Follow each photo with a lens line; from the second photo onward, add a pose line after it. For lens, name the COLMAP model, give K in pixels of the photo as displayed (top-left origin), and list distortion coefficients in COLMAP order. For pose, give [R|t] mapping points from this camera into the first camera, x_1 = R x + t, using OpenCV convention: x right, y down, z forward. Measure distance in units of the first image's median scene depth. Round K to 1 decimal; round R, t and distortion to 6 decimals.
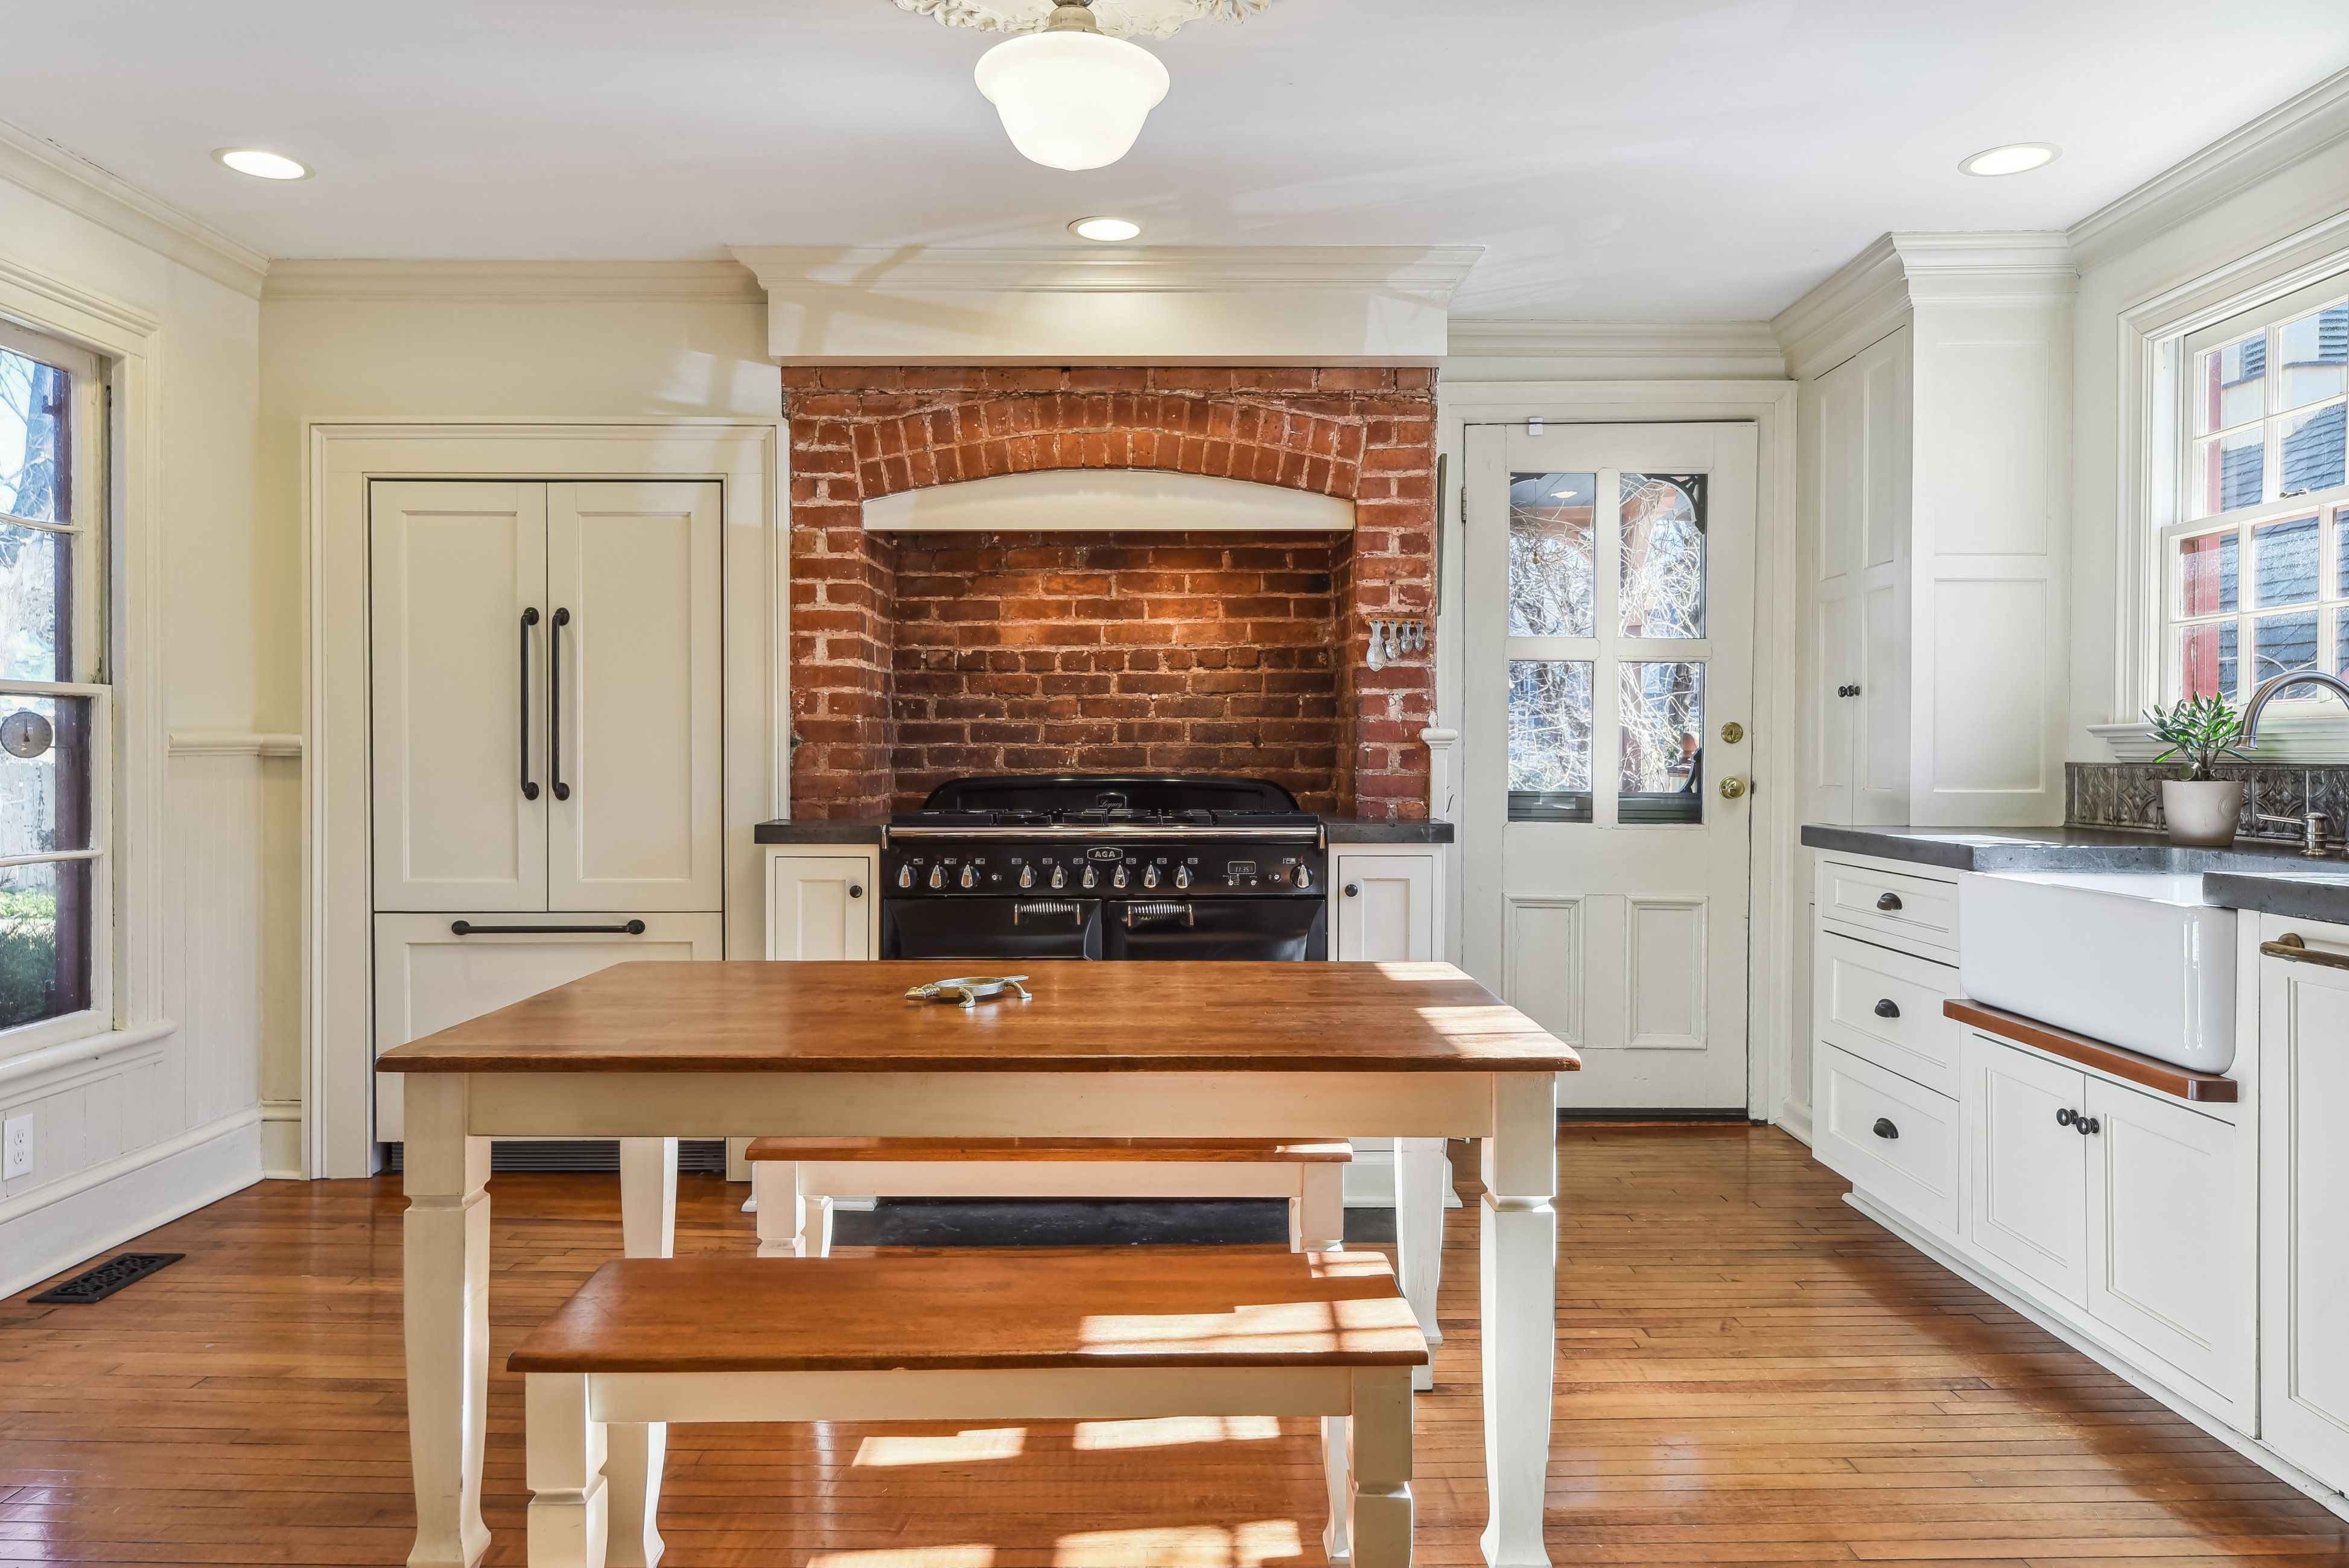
lens RADIAL K [[1558.8, 0, 1170.7], [0, 1558.8, 779.7], [0, 0, 1]] dist [0.008737, 0.006115]
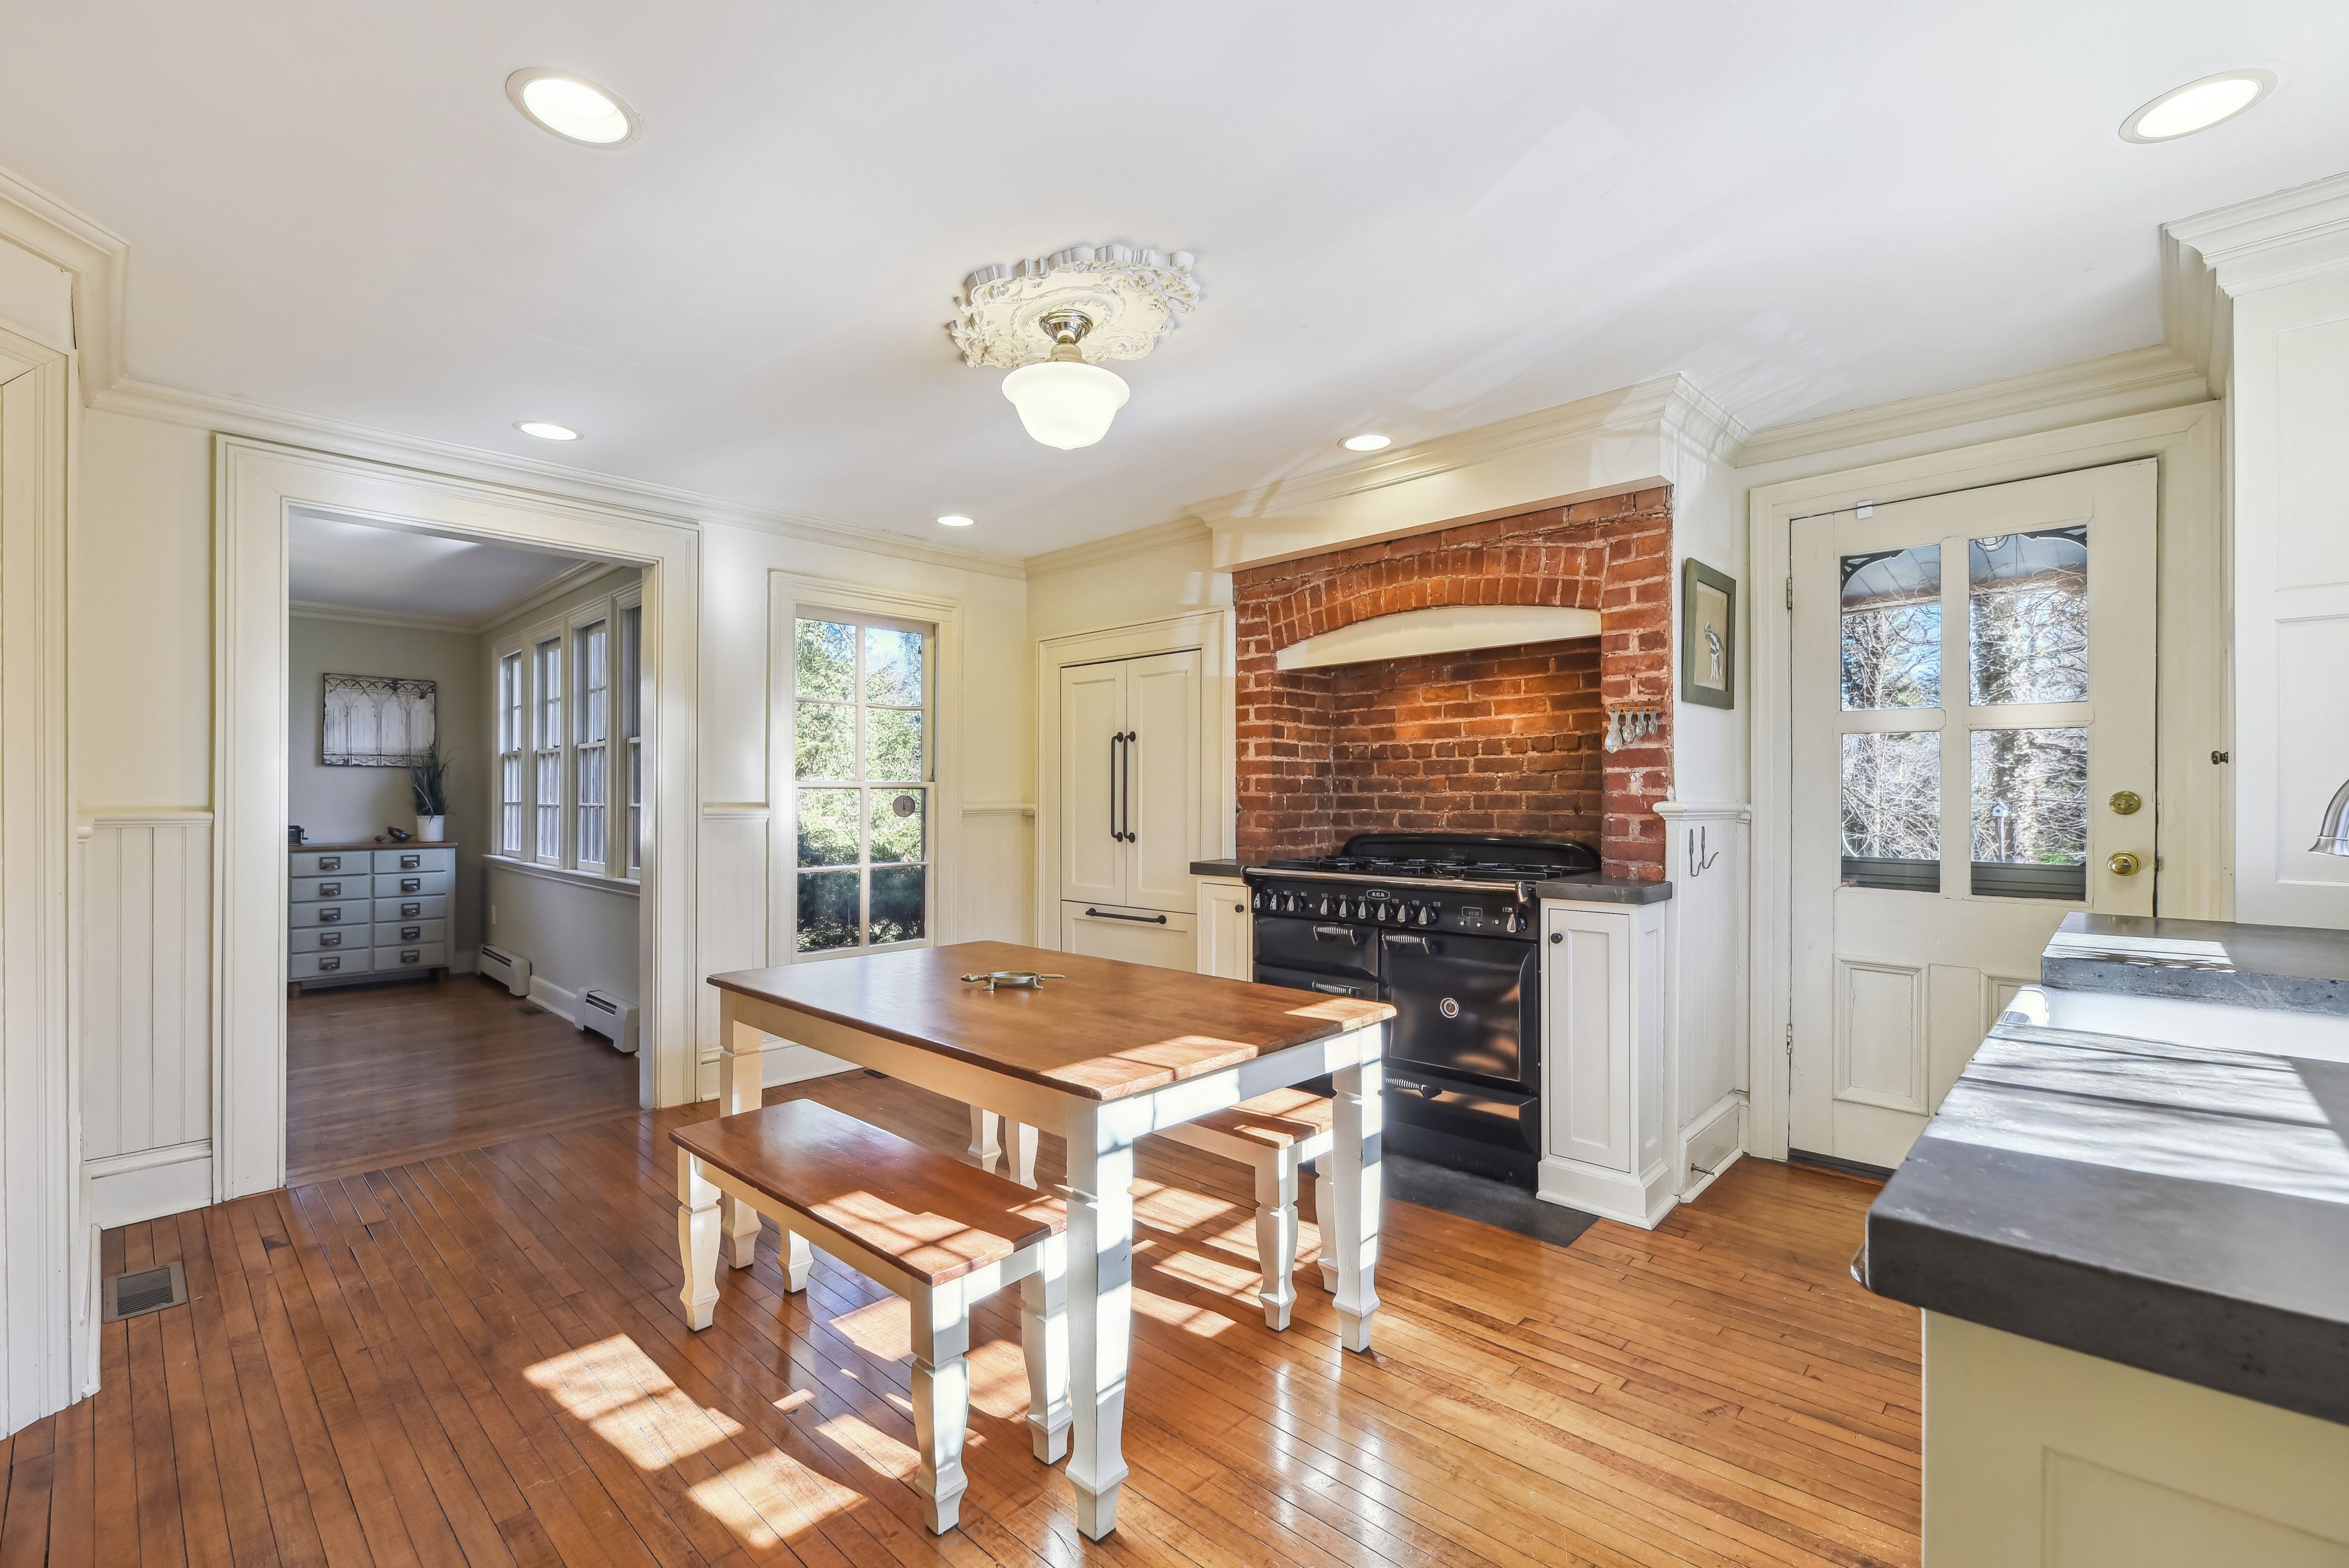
lens RADIAL K [[1016.4, 0, 1164.4], [0, 1016.4, 798.4], [0, 0, 1]] dist [0.000145, 0.000242]
pose [[0.721054, -0.000630, -0.692878, 0.415963], [-0.010411, 0.999877, -0.011744, -0.022875], [0.692800, 0.015682, 0.720959, 0.212088]]
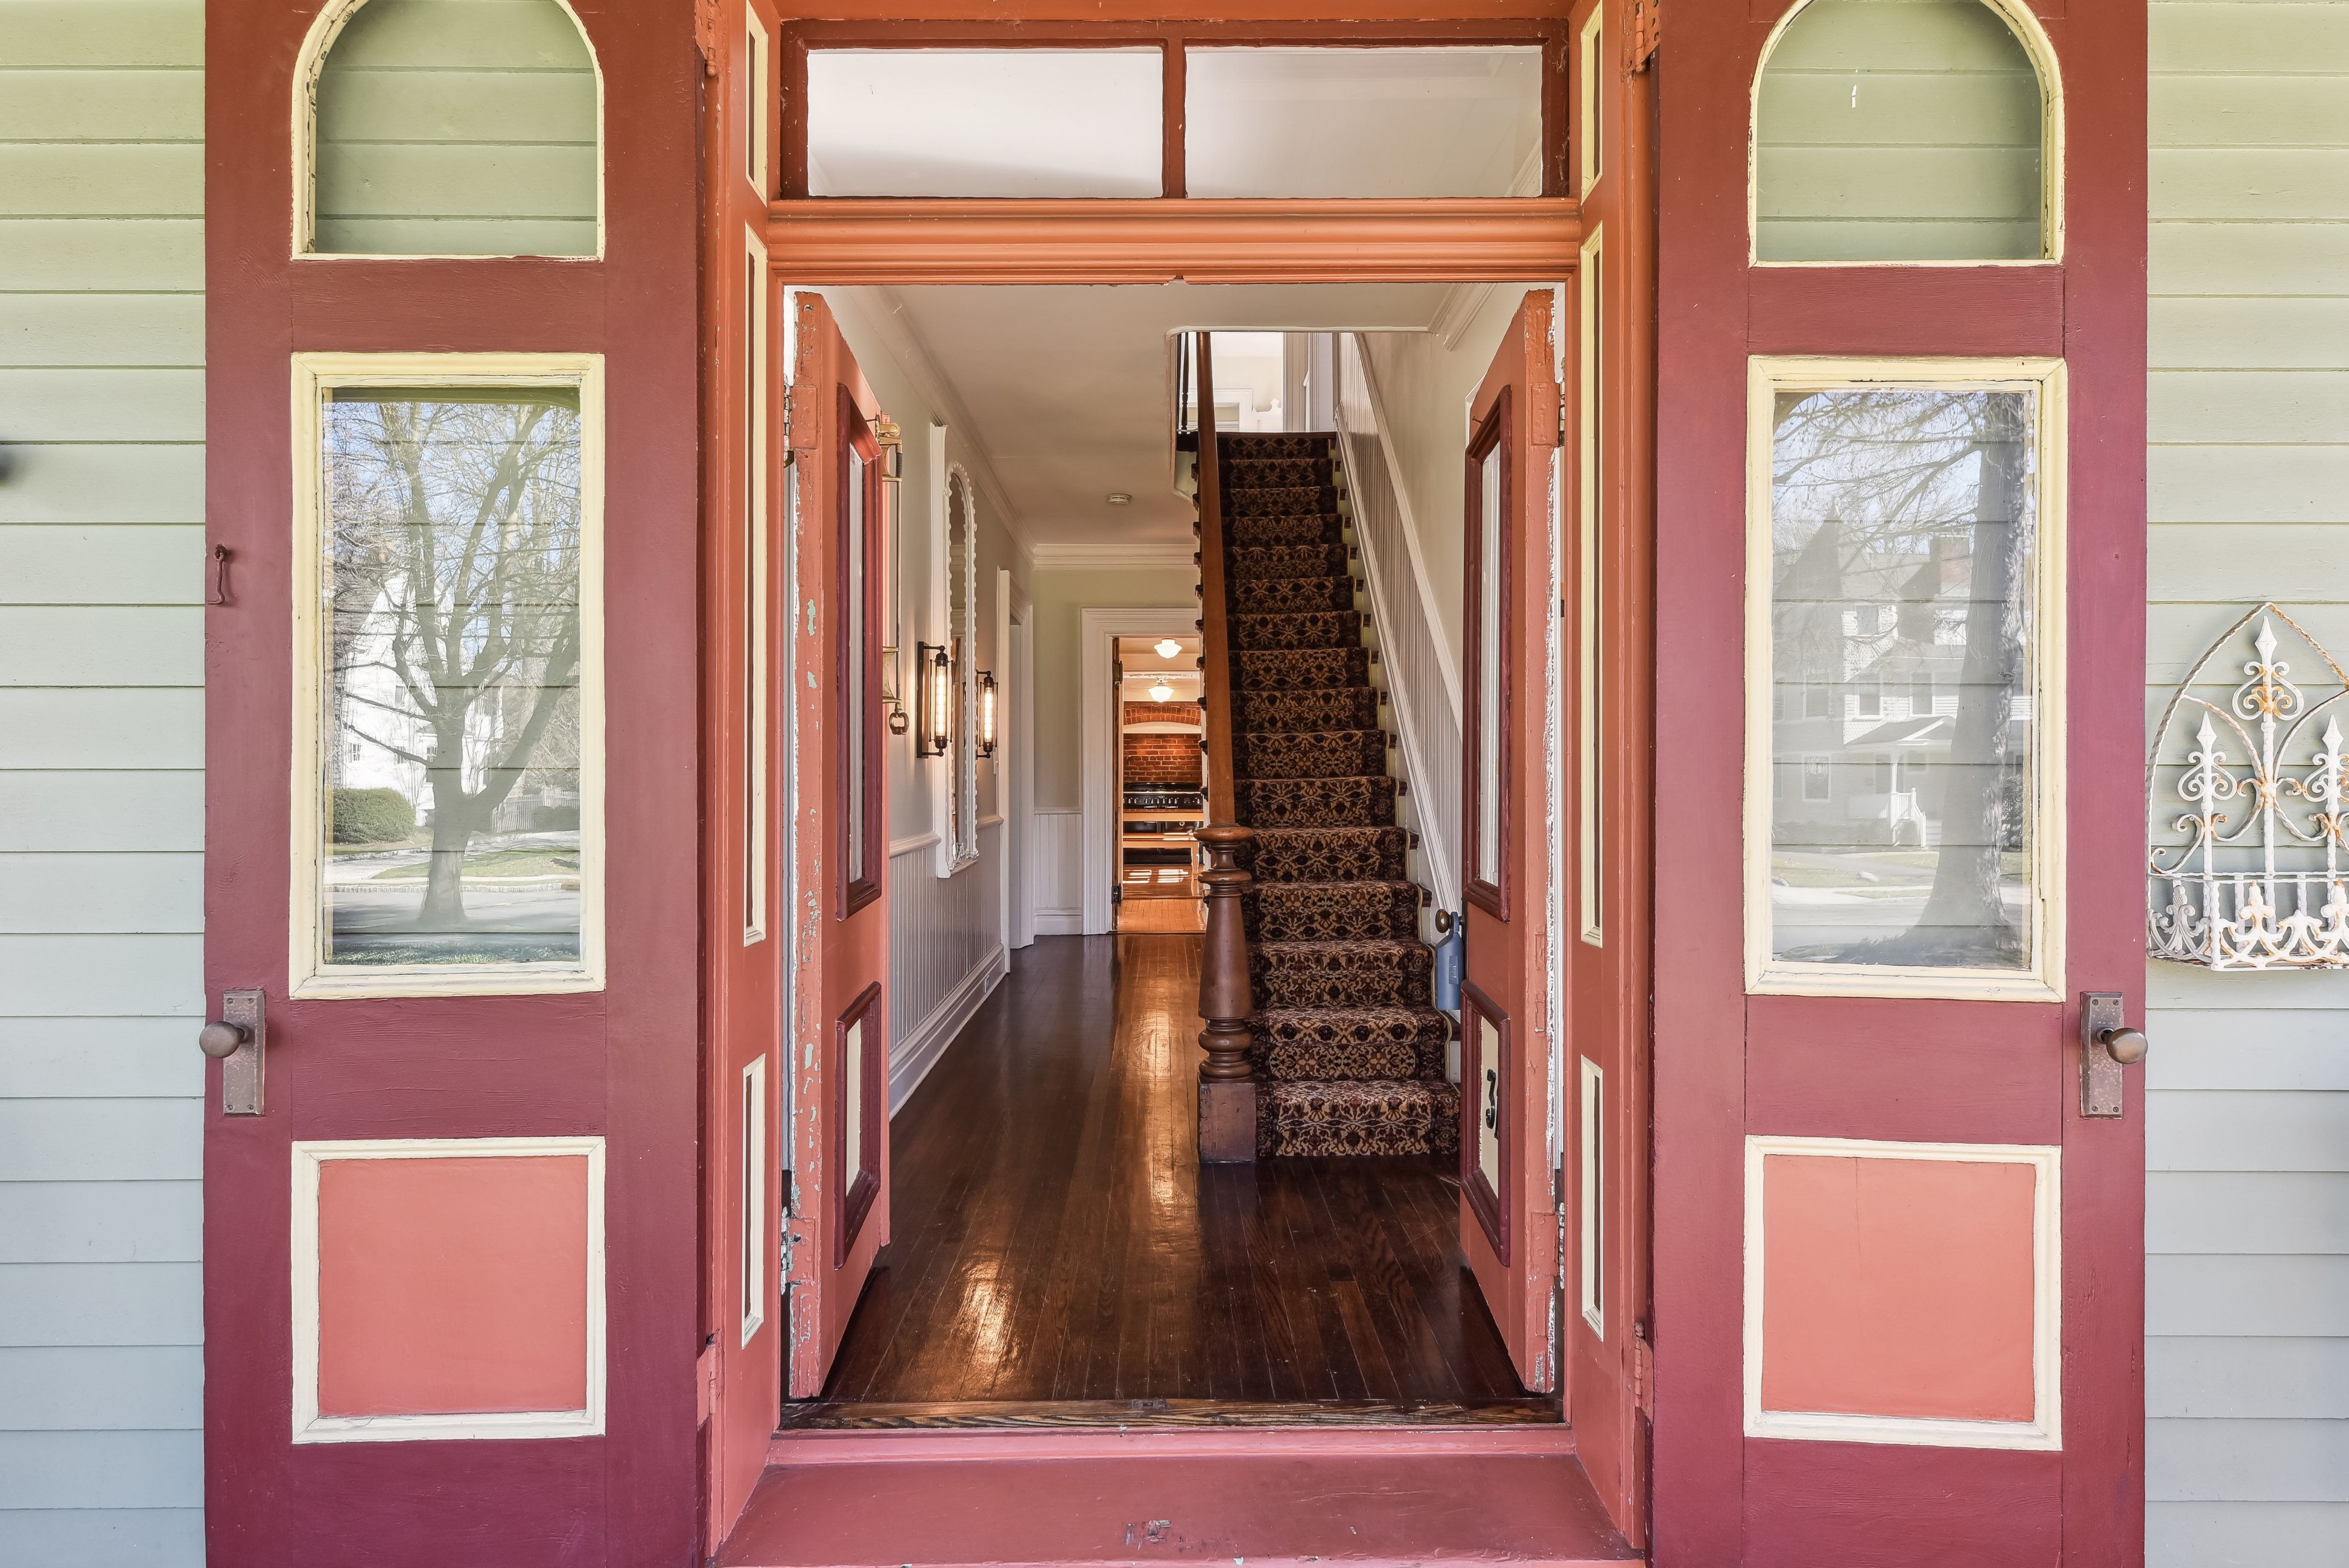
lens RADIAL K [[1206.8, 0, 1168.6], [0, 1206.8, 772.7], [0, 0, 1]] dist [-0.000838, 0.000011]
pose [[0.999985, 0.000232, 0.005467, -0.036019], [-0.000139, 0.999854, -0.017076, 0.033868], [-0.005470, 0.017075, 0.999839, -2.930155]]
